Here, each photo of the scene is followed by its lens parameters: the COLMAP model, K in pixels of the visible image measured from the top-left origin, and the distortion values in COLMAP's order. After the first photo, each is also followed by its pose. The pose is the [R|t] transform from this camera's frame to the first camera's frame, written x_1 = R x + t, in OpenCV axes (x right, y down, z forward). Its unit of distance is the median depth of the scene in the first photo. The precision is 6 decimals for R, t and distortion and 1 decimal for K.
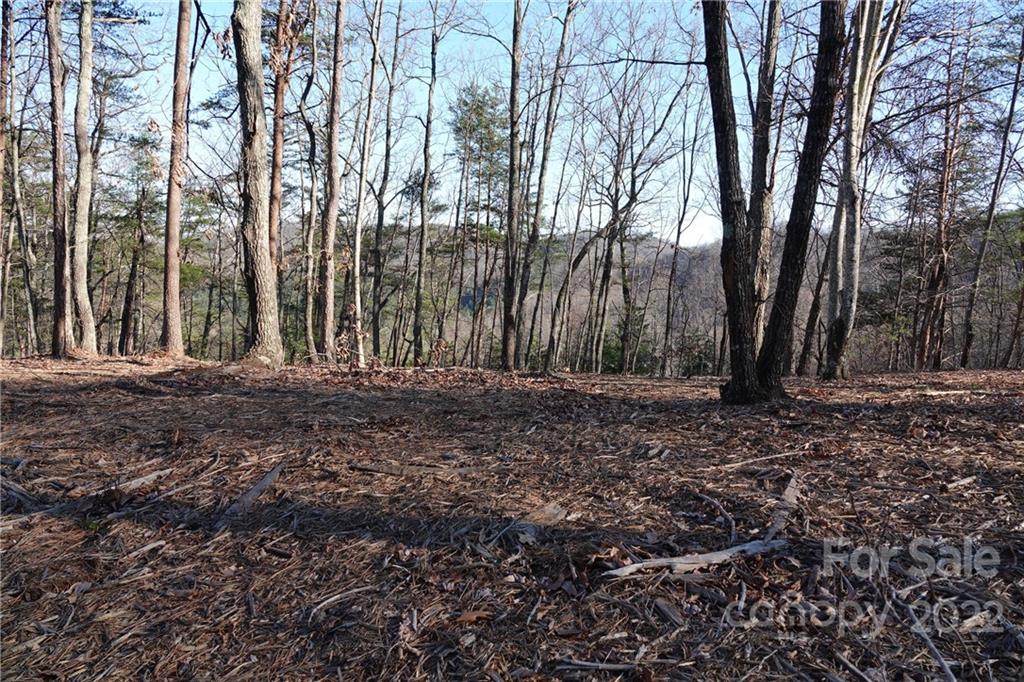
lens RADIAL K [[709.7, 0, 514.6], [0, 709.7, 335.0], [0, 0, 1]] dist [0.001292, -0.001435]
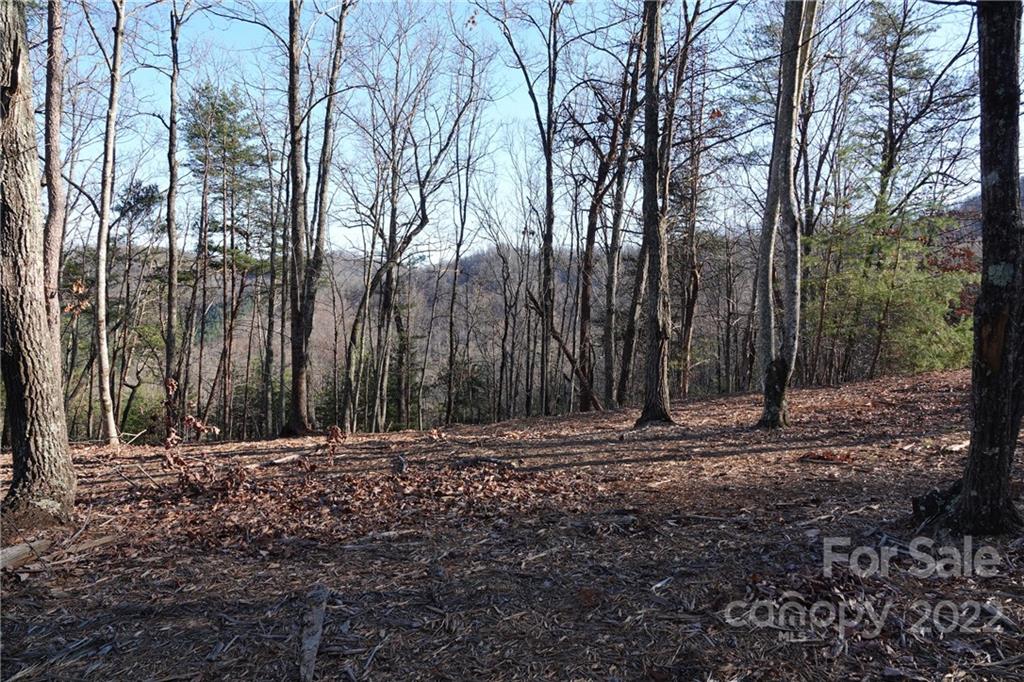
lens RADIAL K [[709.7, 0, 516.0], [0, 709.7, 337.5], [0, 0, 1]] dist [0.001292, -0.001435]
pose [[0.927881, -0.046853, 0.369921, -0.080182], [0.056455, 0.998290, -0.015166, -0.024435], [-0.368578, 0.034957, 0.928939, 0.133425]]
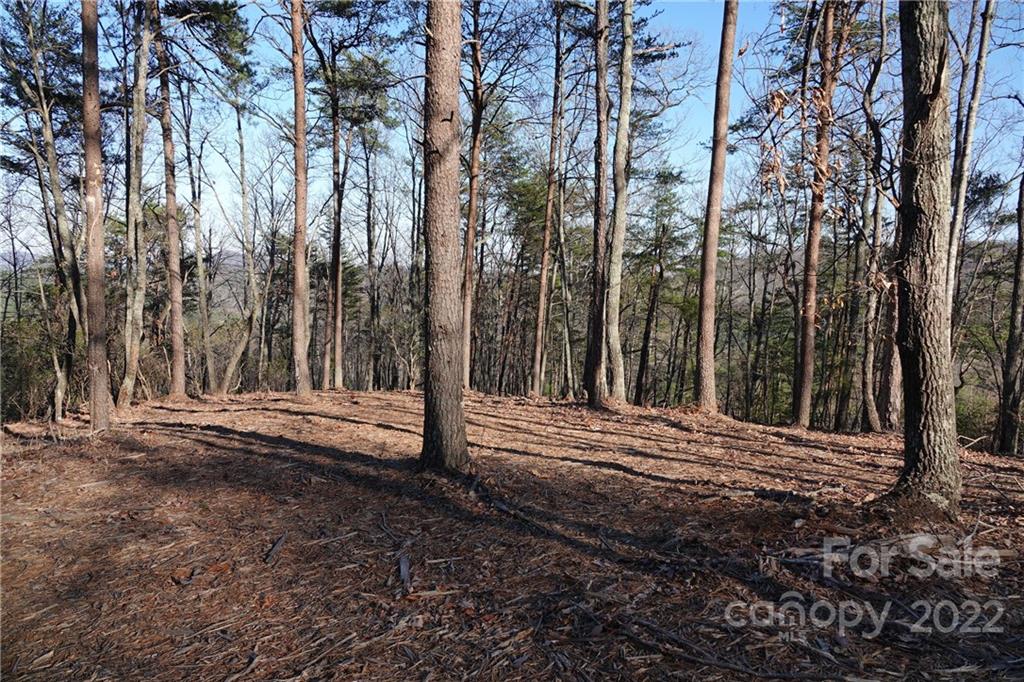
lens RADIAL K [[709.7, 0, 515.0], [0, 709.7, 336.6], [0, 0, 1]] dist [0.001292, -0.001435]
pose [[0.787384, 0.014166, -0.616301, -0.101519], [-0.036776, 0.999035, -0.024021, -0.025131], [0.615365, 0.041579, 0.787145, 0.132631]]
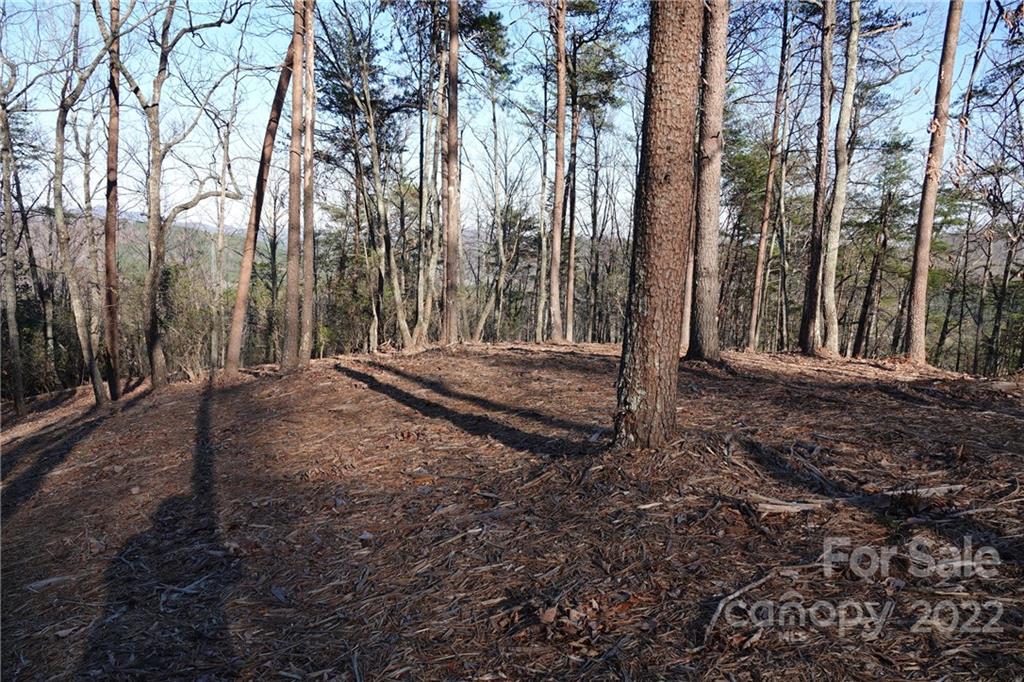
lens RADIAL K [[709.7, 0, 518.2], [0, 709.7, 337.0], [0, 0, 1]] dist [0.001292, -0.001435]
pose [[0.585624, 0.062886, -0.808140, -0.012151], [-0.065498, 0.997397, 0.030150, 0.000164], [0.807933, 0.035275, 0.588218, -0.007088]]
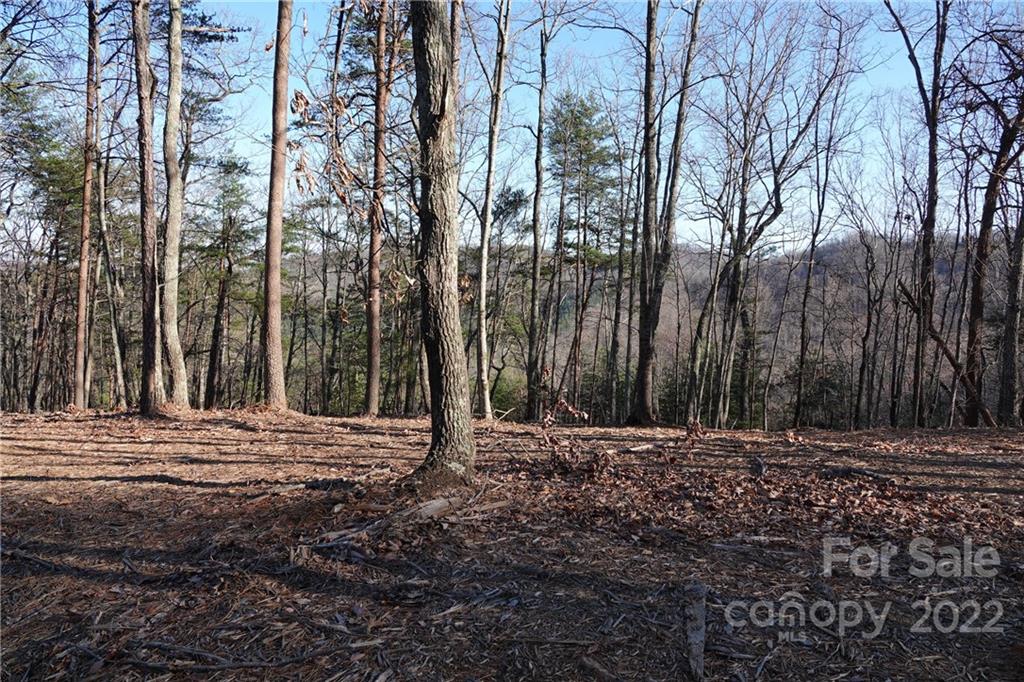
lens RADIAL K [[709.7, 0, 513.9], [0, 709.7, 337.0], [0, 0, 1]] dist [0.001292, -0.001435]
pose [[0.995648, -0.017676, -0.091505, -0.089447], [0.015590, 0.999603, -0.023463, -0.025267], [0.091884, 0.021934, 0.995528, 0.135700]]
